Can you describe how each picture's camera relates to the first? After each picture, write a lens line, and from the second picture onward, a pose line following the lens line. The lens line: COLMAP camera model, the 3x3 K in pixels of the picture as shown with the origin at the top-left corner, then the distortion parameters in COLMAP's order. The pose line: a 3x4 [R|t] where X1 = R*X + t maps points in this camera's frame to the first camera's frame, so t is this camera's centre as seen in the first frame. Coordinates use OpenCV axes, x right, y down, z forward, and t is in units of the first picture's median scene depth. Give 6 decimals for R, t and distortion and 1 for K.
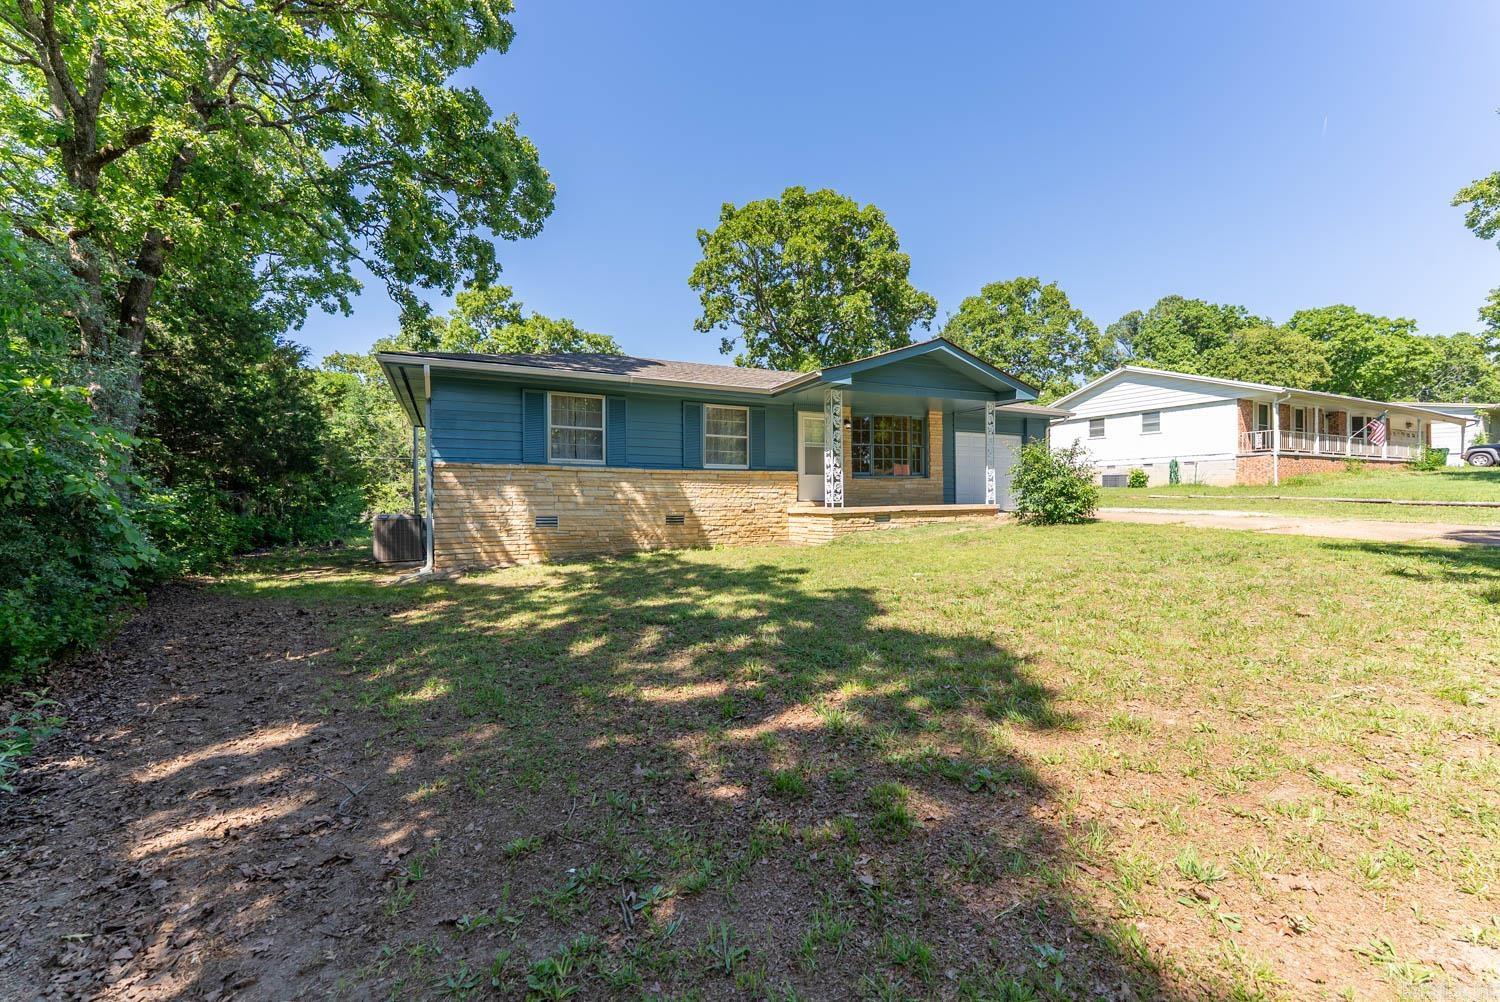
lens RADIAL K [[605.2, 0, 745.9], [0, 605.2, 503.0], [0, 0, 1]] dist [0.001434, -0.000168]
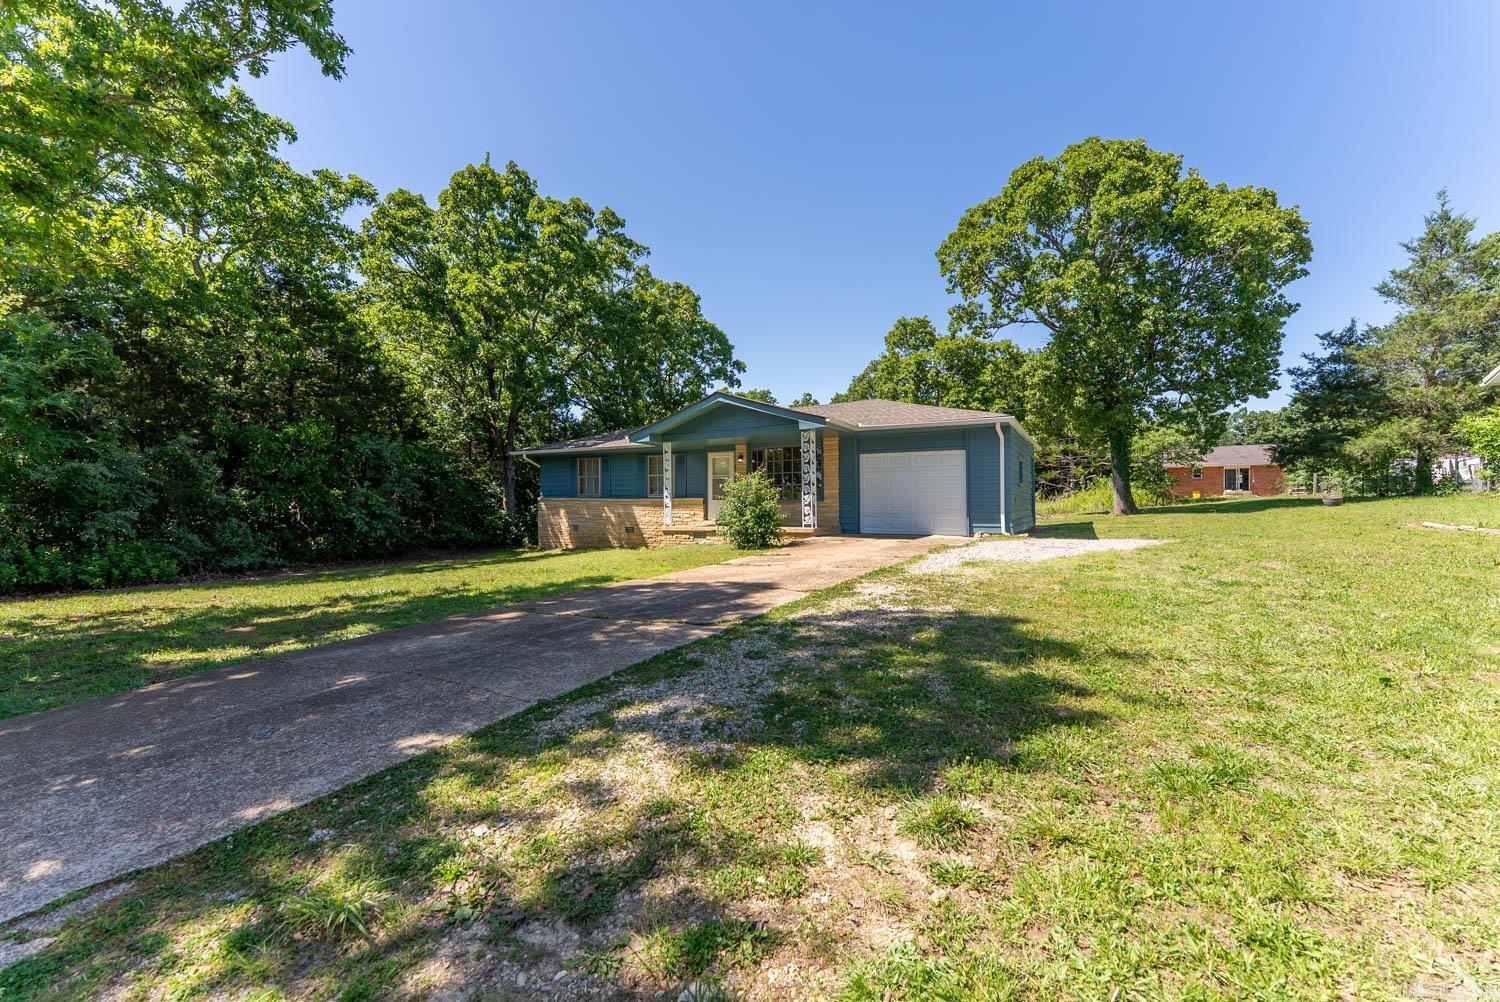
lens RADIAL K [[605.2, 0, 745.9], [0, 605.2, 503.0], [0, 0, 1]] dist [0.001434, -0.000168]
pose [[0.555322, 0.006016, -0.831614, 1.368835], [-0.003623, 0.999982, 0.004814, -0.052275], [0.831628, 0.000340, 0.555334, 0.361255]]
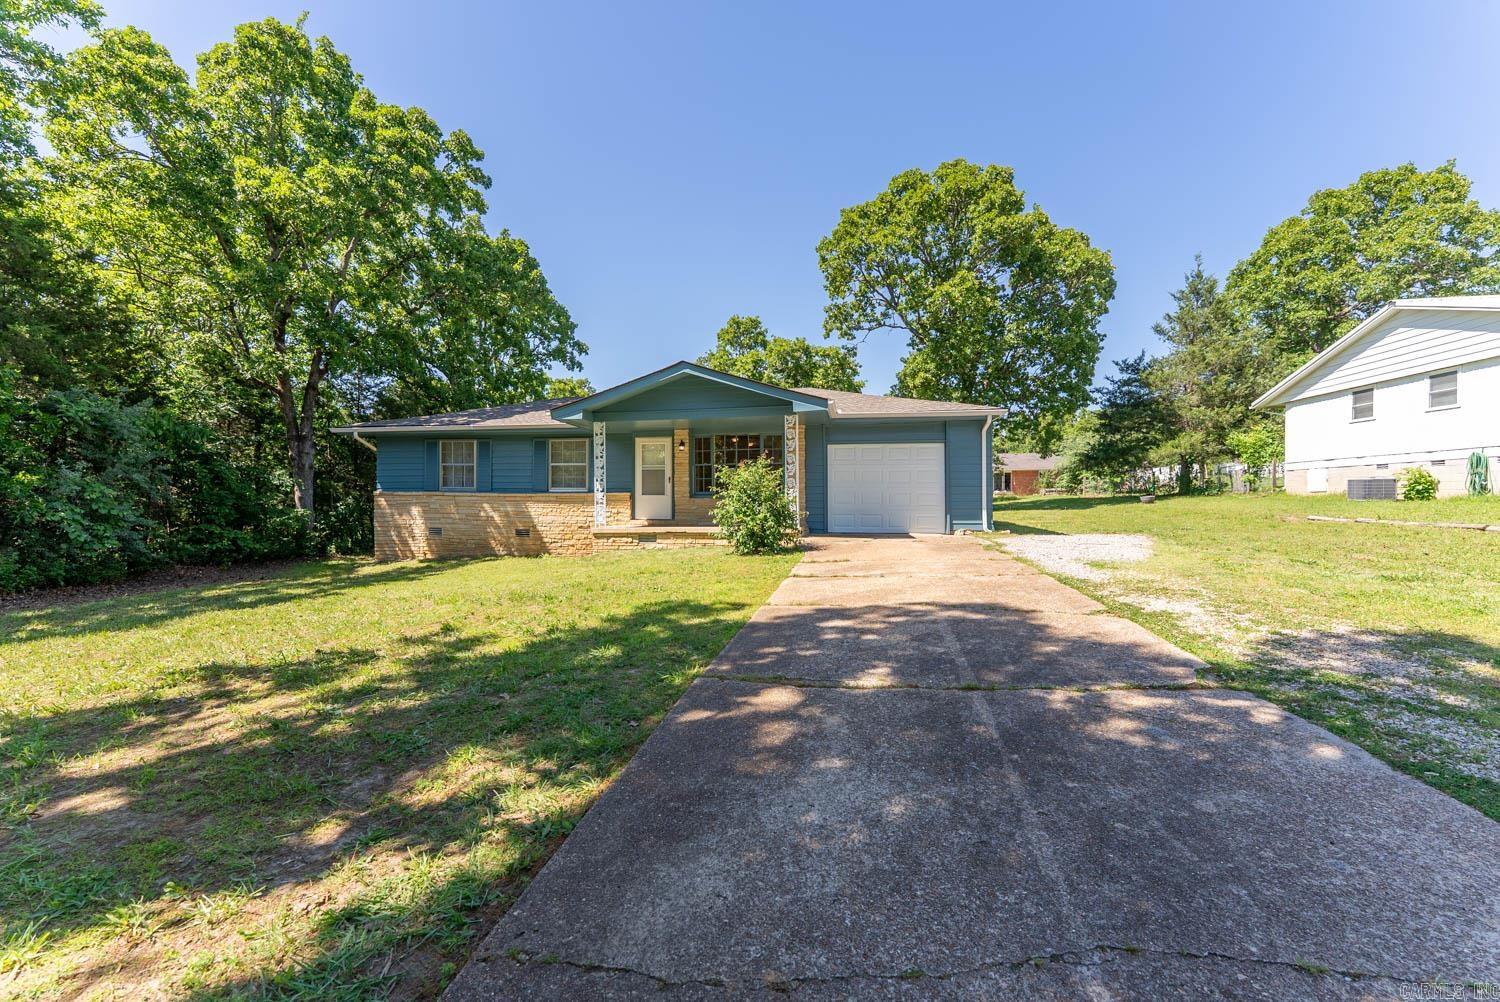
lens RADIAL K [[605.2, 0, 745.9], [0, 605.2, 503.0], [0, 0, 1]] dist [0.001434, -0.000168]
pose [[0.809365, 0.008160, -0.587250, 0.988696], [-0.007078, 0.999966, 0.004140, -0.042930], [0.587264, 0.000806, 0.809395, 0.248142]]
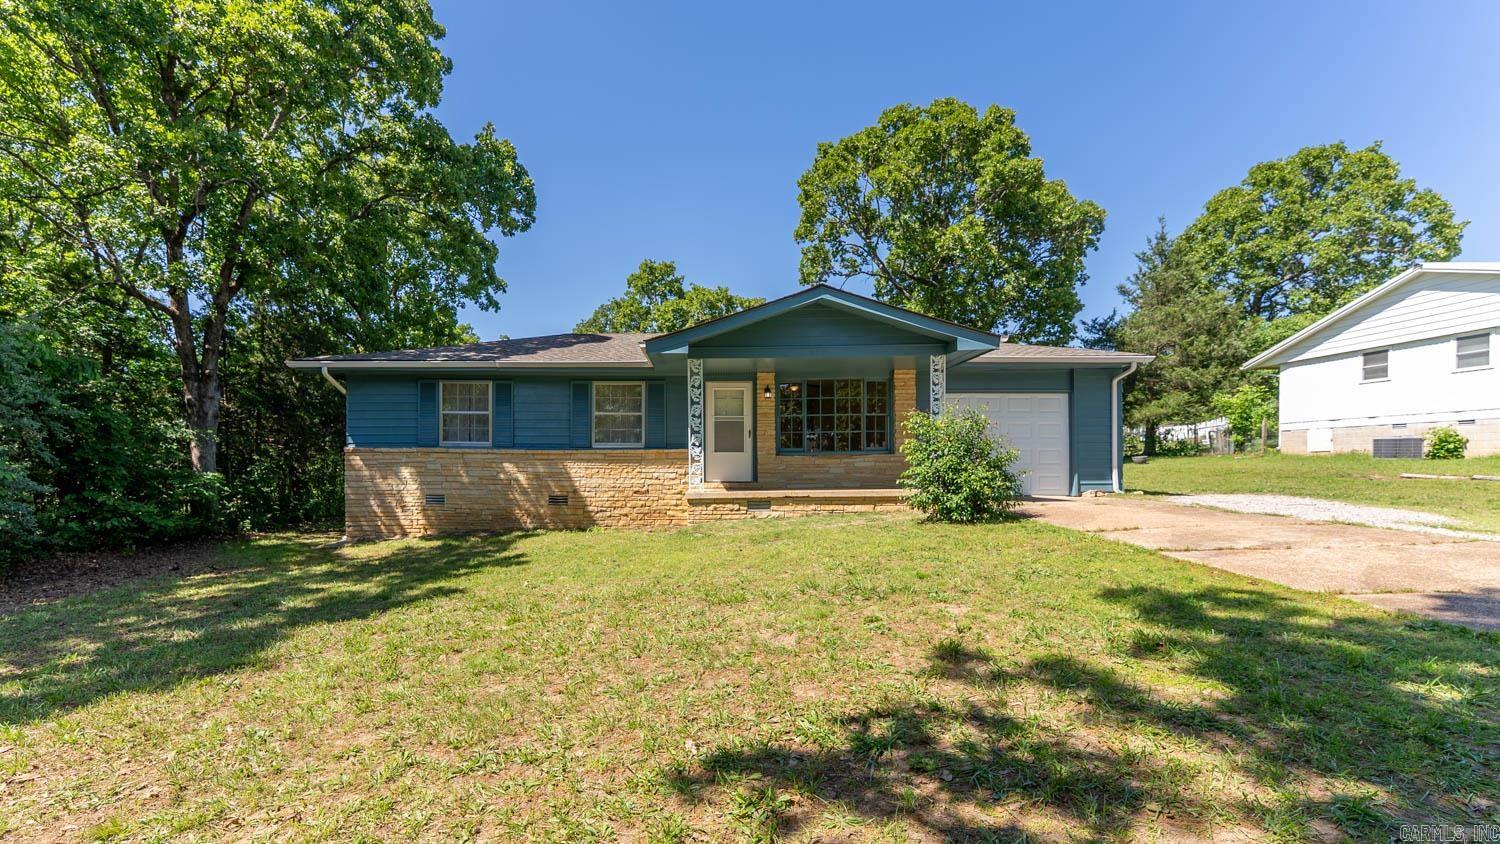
lens RADIAL K [[636.6, 0, 705.5], [0, 636.6, 468.3], [0, 0, 1]] dist [0.001155, 0.000596]
pose [[0.895370, 0.006837, -0.445270, 0.559488], [-0.005495, 0.999976, 0.004306, -0.030194], [0.445289, -0.001409, 0.895386, 0.166443]]
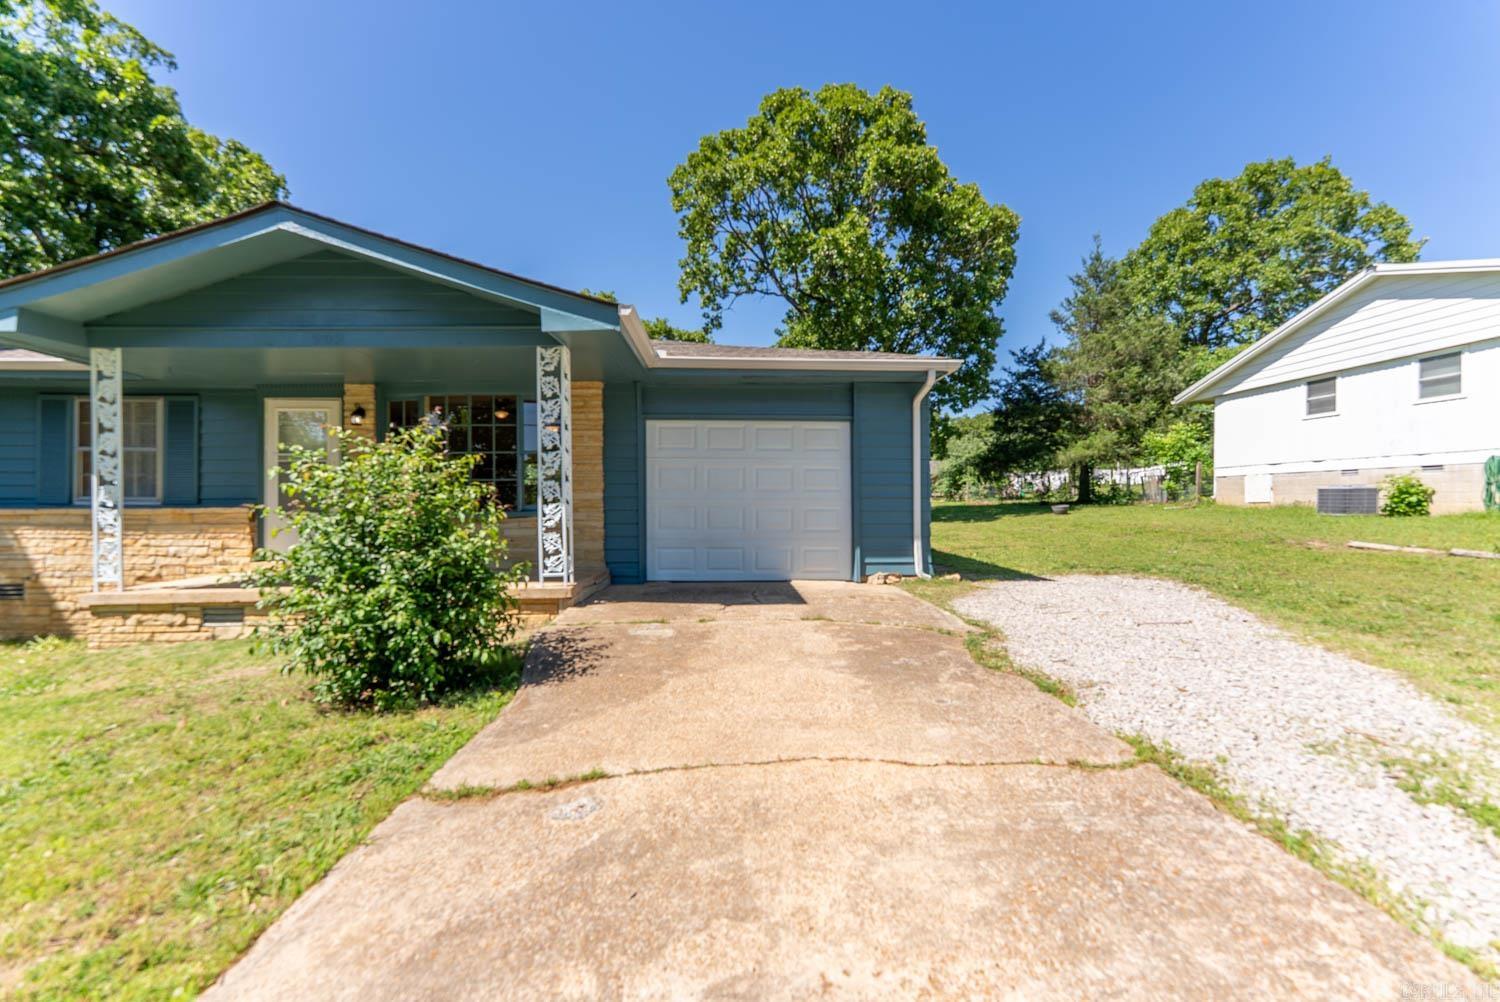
lens RADIAL K [[605.2, 0, 745.9], [0, 605.2, 503.0], [0, 0, 1]] dist [0.001434, -0.000168]
pose [[0.911338, 0.006612, -0.411606, 0.790451], [-0.007810, 0.999969, -0.001229, -0.064487], [0.411585, 0.004334, 0.911361, 0.742860]]
